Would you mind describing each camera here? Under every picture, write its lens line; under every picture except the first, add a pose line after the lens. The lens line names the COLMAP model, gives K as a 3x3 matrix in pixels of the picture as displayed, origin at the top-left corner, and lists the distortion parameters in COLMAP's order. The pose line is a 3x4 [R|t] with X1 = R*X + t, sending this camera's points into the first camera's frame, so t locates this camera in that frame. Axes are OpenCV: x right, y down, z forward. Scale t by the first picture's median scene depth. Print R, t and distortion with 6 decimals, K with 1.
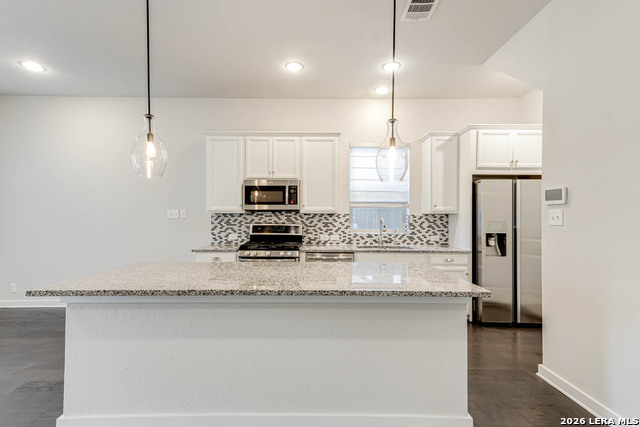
lens RADIAL K [[283.1, 0, 316.8], [0, 283.1, 217.3], [0, 0, 1]] dist [0.019967, 0.000084]
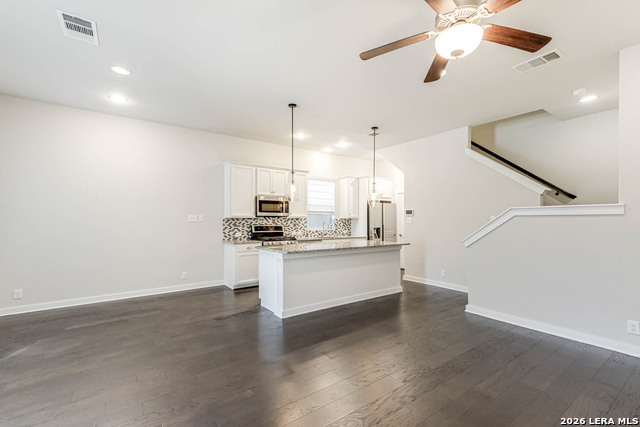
lens RADIAL K [[279.4, 0, 319.5], [0, 279.4, 217.8], [0, 0, 1]] dist [0.015676, -0.000262]
pose [[0.812807, 0.002185, 0.582529, -0.782231], [0.002819, 0.999967, -0.007684, -0.002761], [-0.582527, 0.007888, 0.812773, -0.379144]]
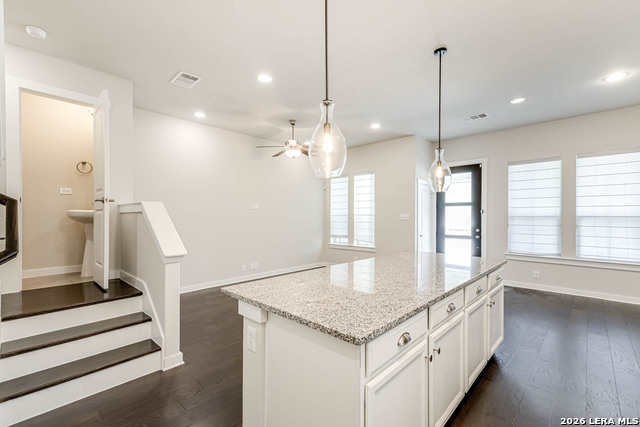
lens RADIAL K [[283.1, 0, 316.8], [0, 283.1, 217.3], [0, 0, 1]] dist [0.019967, 0.000084]
pose [[-0.688064, -0.001865, -0.725648, 0.426919], [-0.005295, 0.999983, 0.002451, -0.003256], [0.725631, 0.005529, -0.688062, 0.738829]]
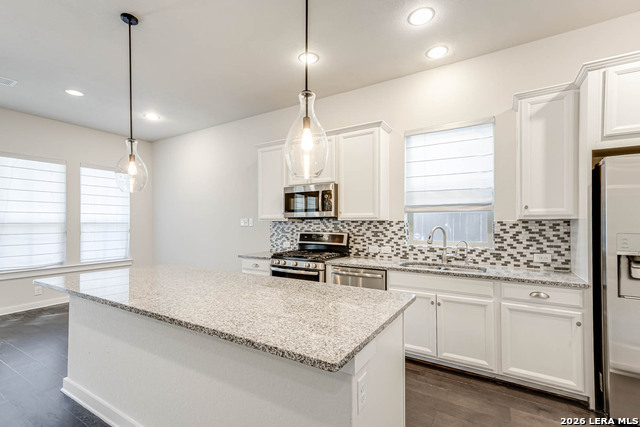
lens RADIAL K [[287.3, 0, 314.8], [0, 287.3, 221.1], [0, 0, 1]] dist [0.021156, 0.000159]
pose [[0.851022, -0.007551, -0.525077, 0.326930], [0.002086, 0.999937, -0.010999, -0.002668], [0.525127, 0.008265, 0.850984, 0.181539]]
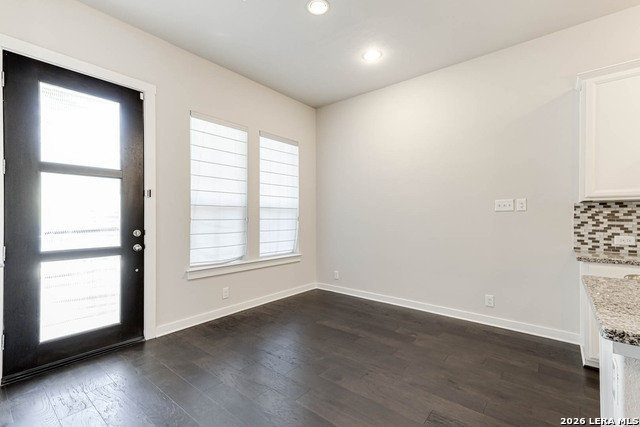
lens RADIAL K [[287.6, 0, 317.7], [0, 287.6, 215.9], [0, 0, 1]] dist [0.023014, 0.000063]
pose [[0.764467, -0.000581, -0.644663, -0.388684], [-0.003749, 0.999979, -0.005348, 0.022944], [0.644652, 0.006506, 0.764448, 0.104113]]
